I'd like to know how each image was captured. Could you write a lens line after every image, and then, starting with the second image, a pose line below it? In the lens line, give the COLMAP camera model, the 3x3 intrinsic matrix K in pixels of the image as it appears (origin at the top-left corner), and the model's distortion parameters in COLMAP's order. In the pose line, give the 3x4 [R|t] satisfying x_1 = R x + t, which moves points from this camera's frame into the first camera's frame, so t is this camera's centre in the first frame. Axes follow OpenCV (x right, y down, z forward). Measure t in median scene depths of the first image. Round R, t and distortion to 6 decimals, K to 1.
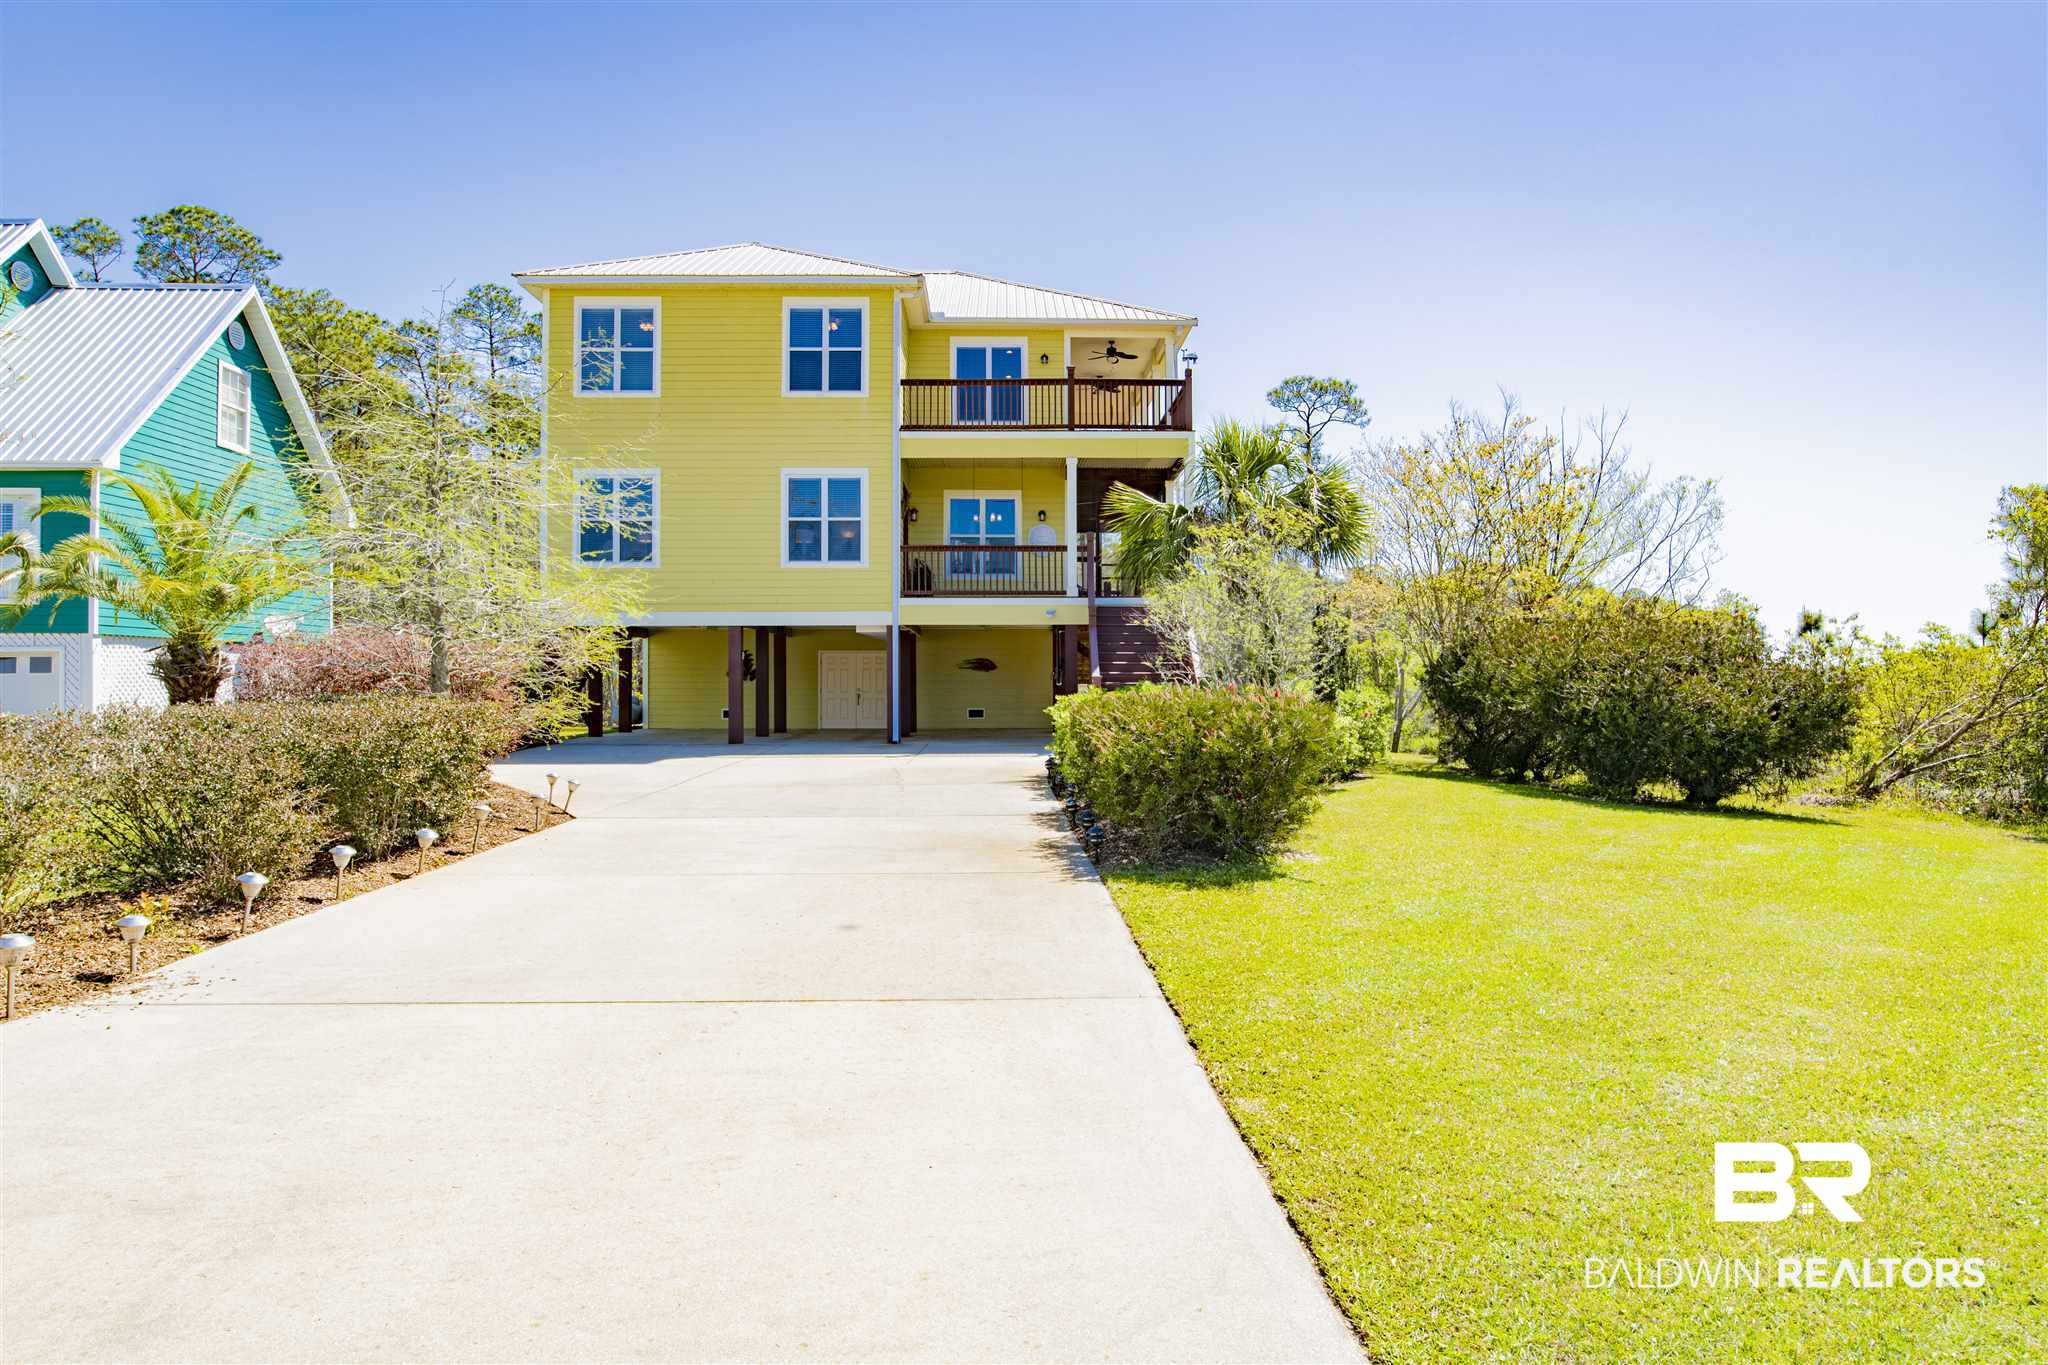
lens RADIAL K [[1403.4, 0, 1028.3], [0, 1403.4, 683.2], [0, 0, 1]] dist [-0.045487, -0.000064]
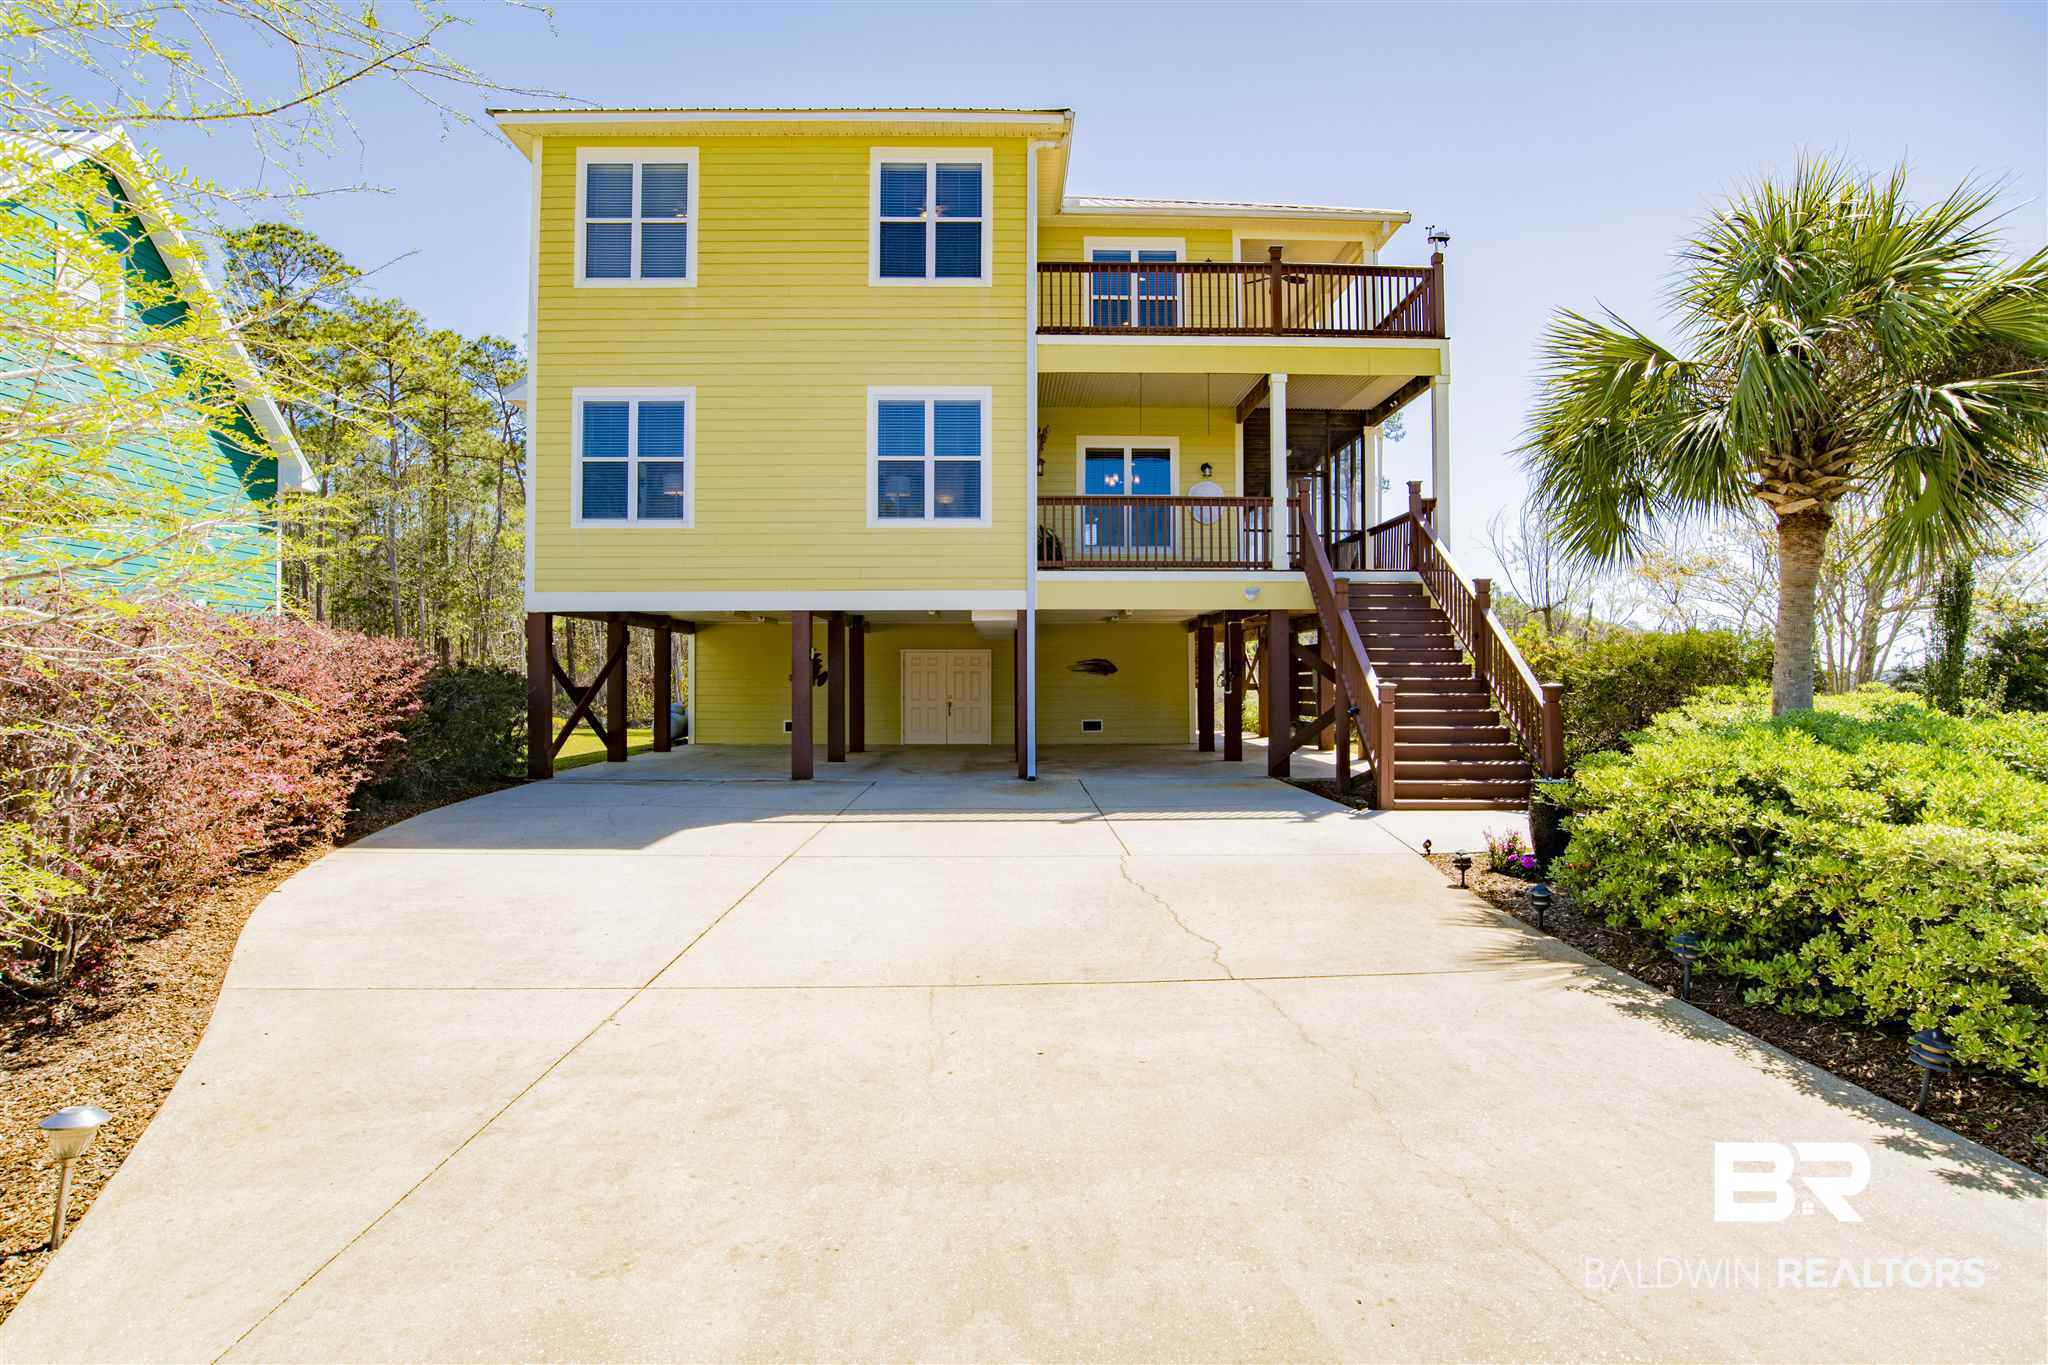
lens RADIAL K [[1076.9, 0, 1017.9], [0, 1076.9, 678.0], [0, 0, 1]] dist [-0.041058, 0.014691]
pose [[0.999991, 0.001129, -0.004043, -0.098216], [-0.001140, 0.999996, -0.002601, -0.005745], [0.004040, 0.002606, 0.999988, 0.458663]]
